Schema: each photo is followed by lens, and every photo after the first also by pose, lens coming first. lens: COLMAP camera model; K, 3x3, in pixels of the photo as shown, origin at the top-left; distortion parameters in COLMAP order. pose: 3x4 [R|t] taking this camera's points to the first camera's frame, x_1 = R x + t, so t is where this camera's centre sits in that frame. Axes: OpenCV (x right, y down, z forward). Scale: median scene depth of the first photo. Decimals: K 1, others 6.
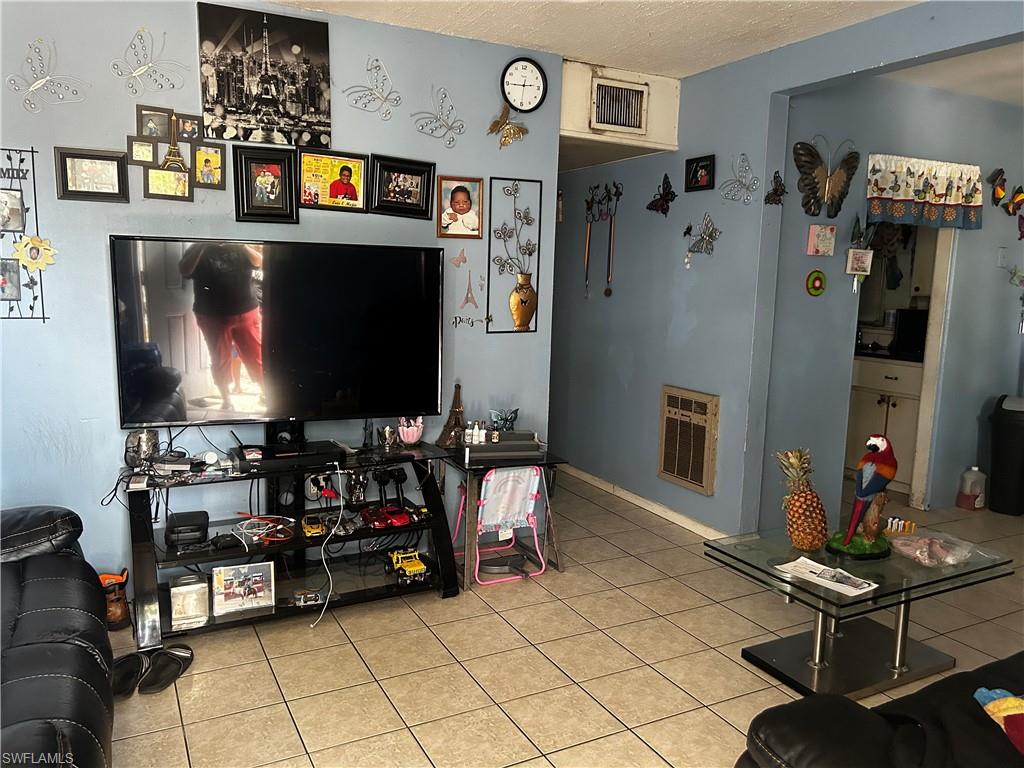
lens RADIAL K [[769.2, 0, 508.4], [0, 769.2, 387.0], [0, 0, 1]] dist [0.014752, 0.001709]
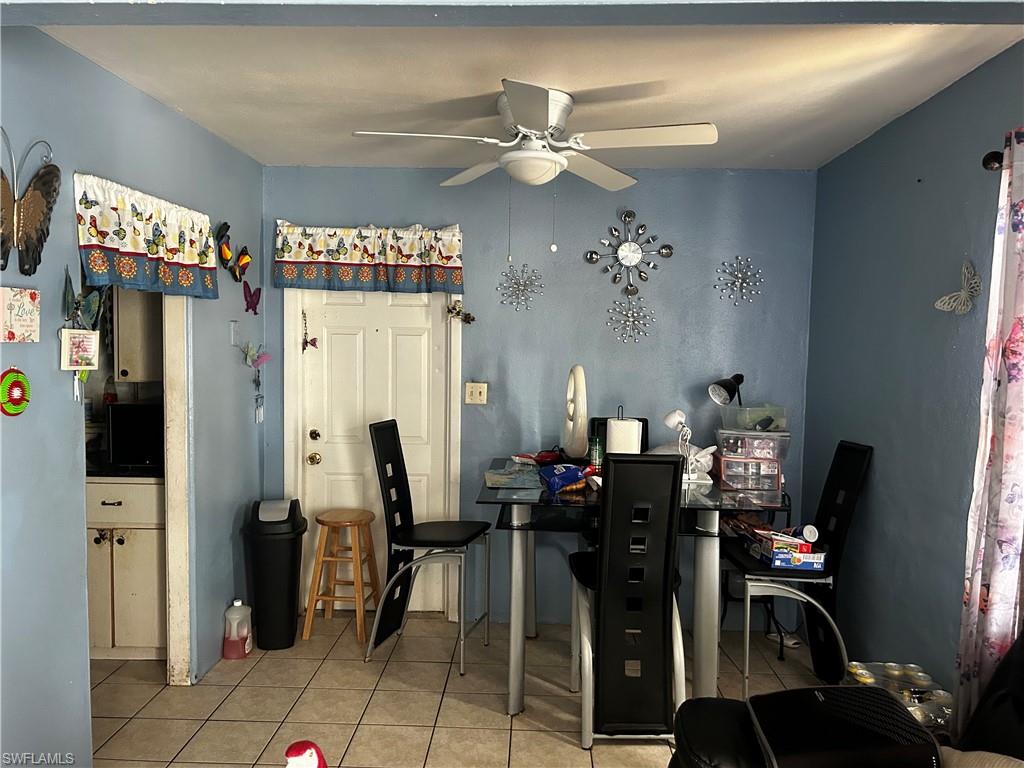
lens RADIAL K [[769.2, 0, 512.2], [0, 769.2, 390.8], [0, 0, 1]] dist [0.014752, 0.001709]
pose [[0.486886, -0.076576, 0.870103, 0.090906], [0.120248, 0.992541, 0.020064, -0.099976], [-0.865149, 0.094859, 0.492462, 0.408335]]
